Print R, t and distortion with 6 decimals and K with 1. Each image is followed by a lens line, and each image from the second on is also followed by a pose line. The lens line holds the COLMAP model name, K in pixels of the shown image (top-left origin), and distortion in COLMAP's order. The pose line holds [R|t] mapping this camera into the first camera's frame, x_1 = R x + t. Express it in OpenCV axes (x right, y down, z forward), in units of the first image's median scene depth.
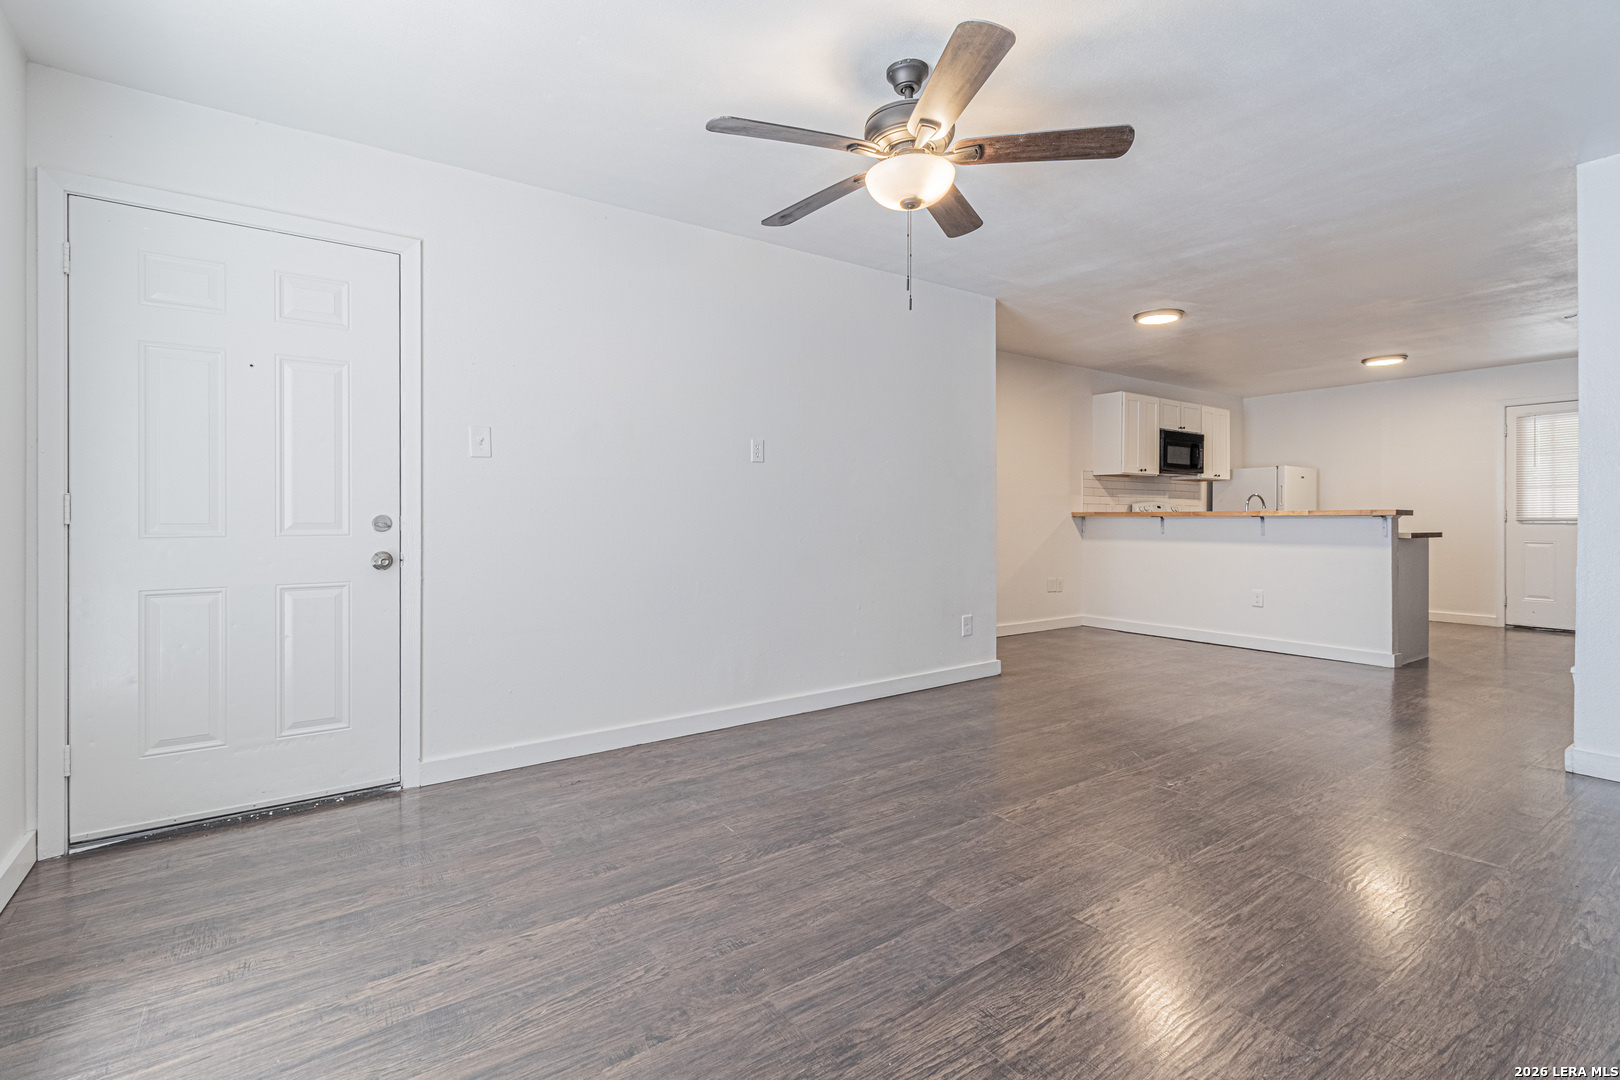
lens RADIAL K [[755.3, 0, 812.3], [0, 755.3, 517.2], [0, 0, 1]] dist [0.003120, 0.000346]
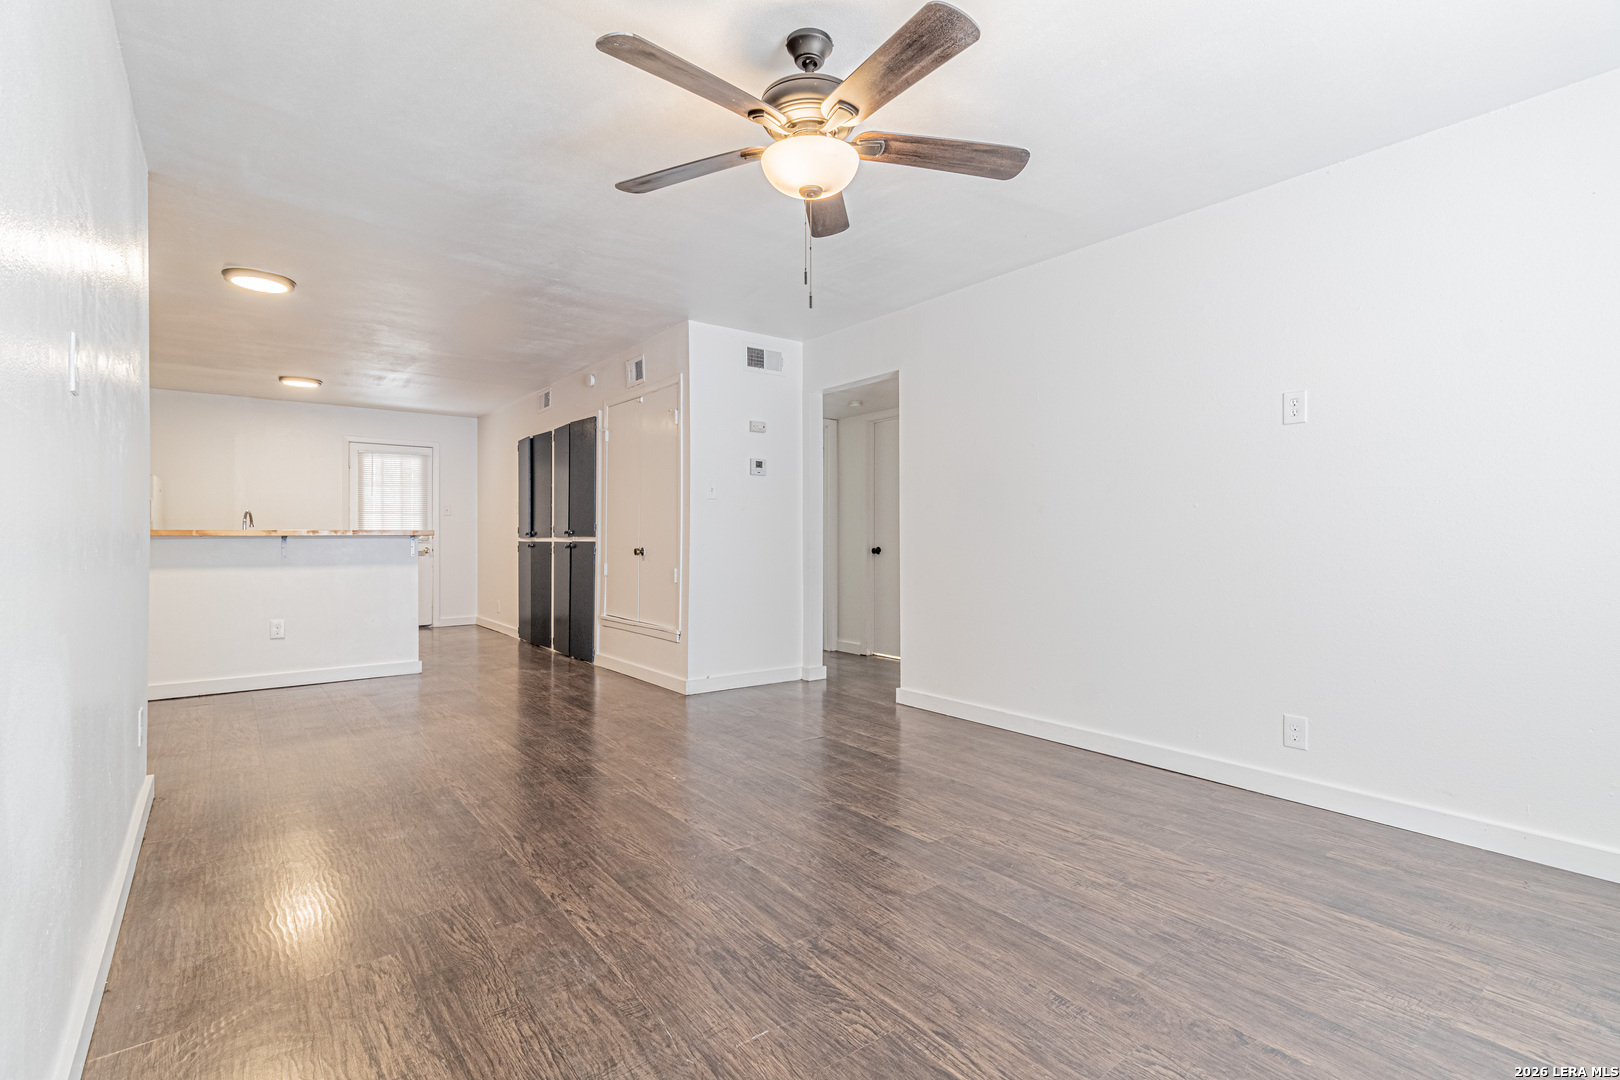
lens RADIAL K [[746.2, 0, 808.6], [0, 746.2, 536.9], [0, 0, 1]] dist [0.004530, 0.000140]
pose [[-0.043372, 0.001723, 0.999057, -0.349017], [0.000554, 0.999998, -0.001700, 0.001323], [-0.999059, 0.000480, -0.043373, 0.472996]]
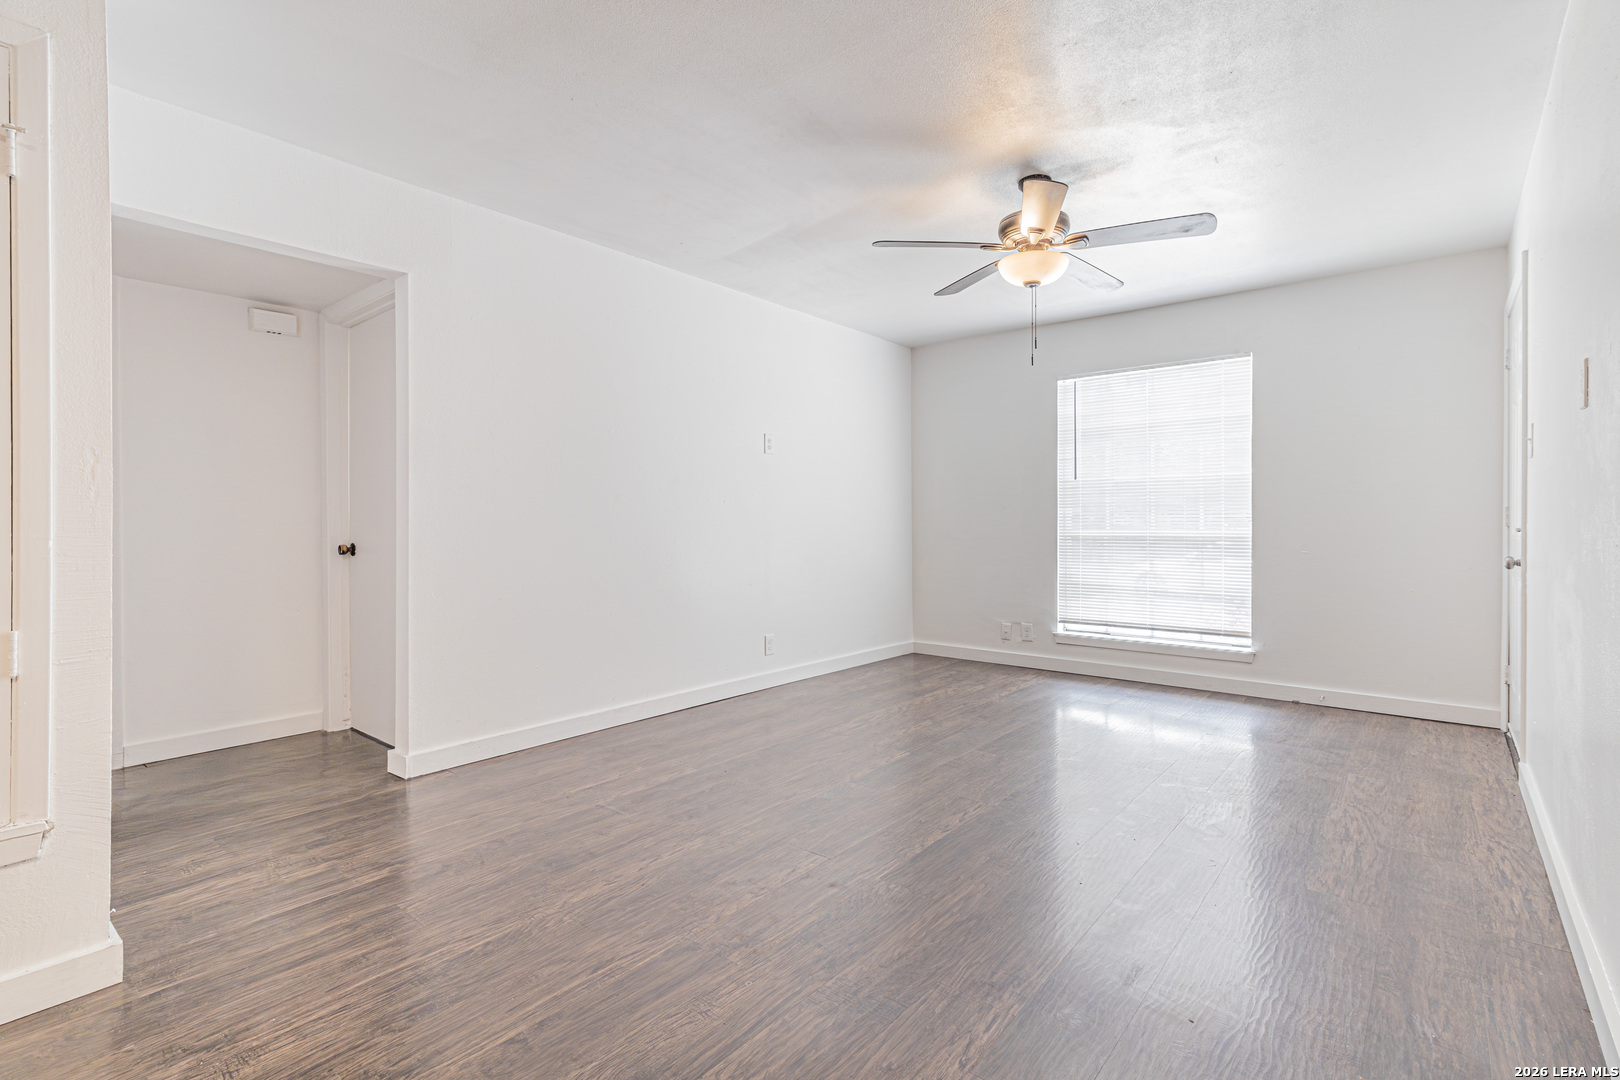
lens RADIAL K [[749.7, 0, 819.7], [0, 749.7, 528.8], [0, 0, 1]] dist [0.004287, 0.000618]
pose [[-0.965638, 0.006749, -0.259802, 0.373025], [0.004153, 0.999936, 0.010541, -0.003447], [0.259857, 0.009100, -0.965604, 0.978455]]
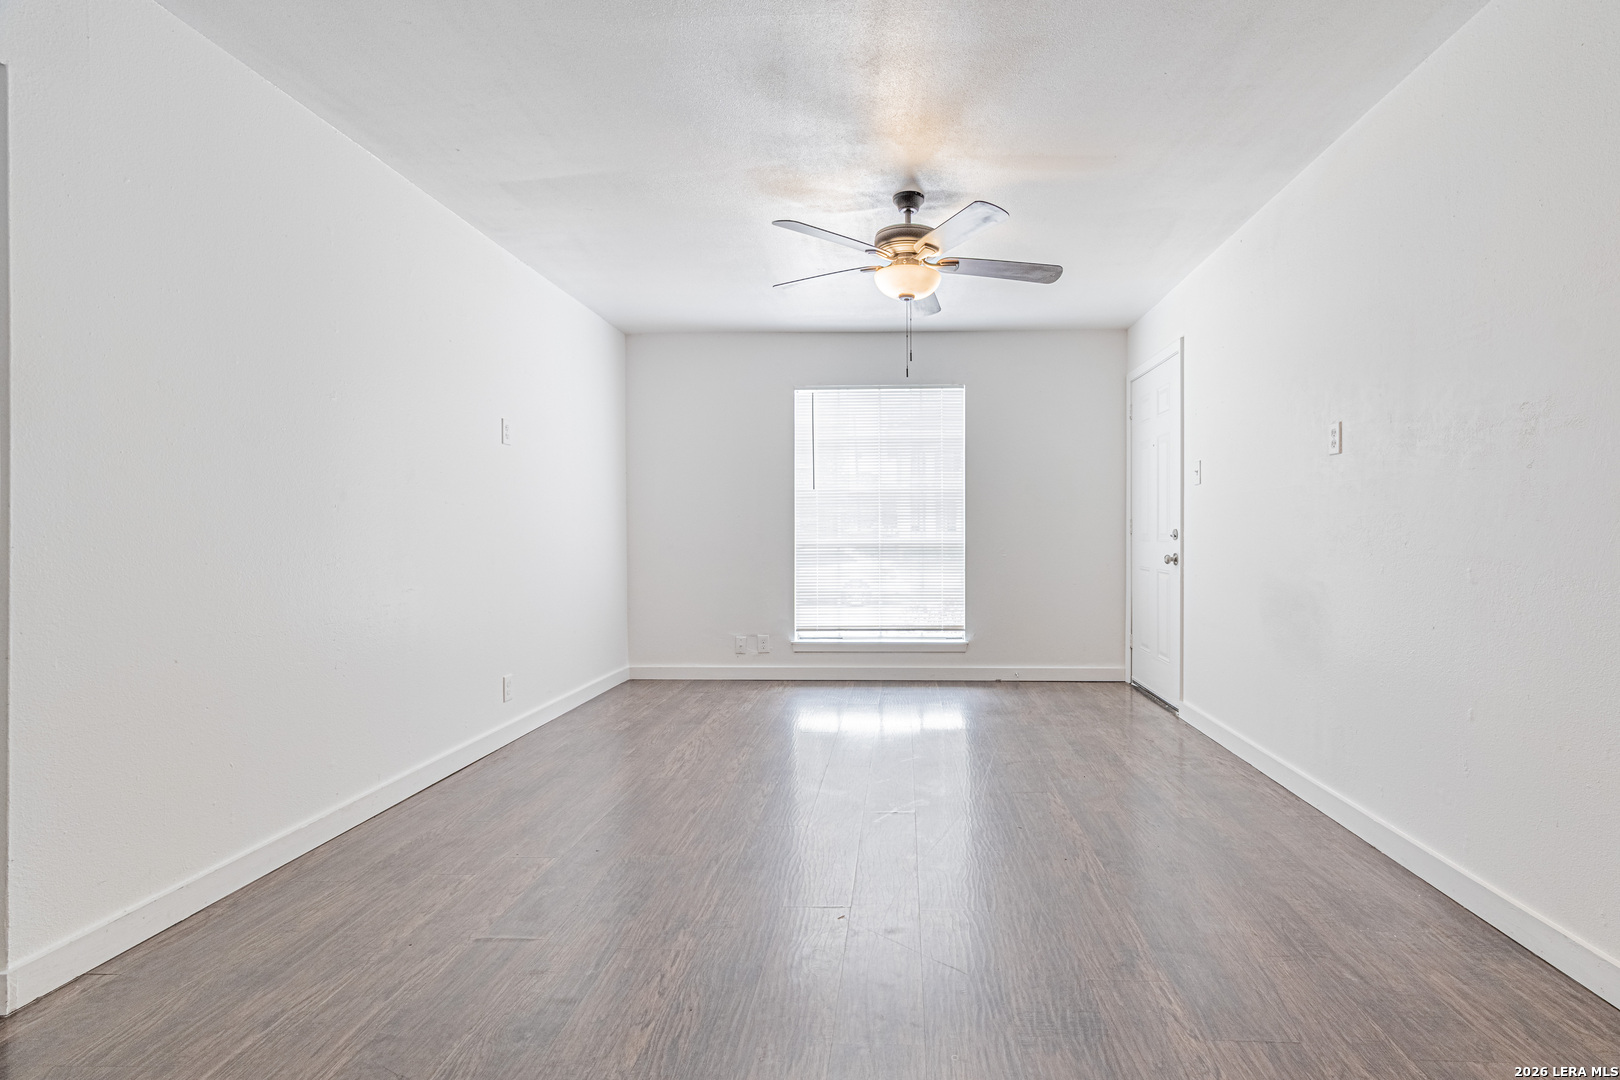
lens RADIAL K [[779.8, 0, 875.8], [0, 779.8, 538.0], [0, 0, 1]] dist [0.002169, 0.001174]
pose [[-0.610004, 0.012692, -0.792297, 0.569039], [0.004392, 0.999911, 0.012636, -0.004003], [0.792386, 0.004228, -0.610005, 0.814675]]
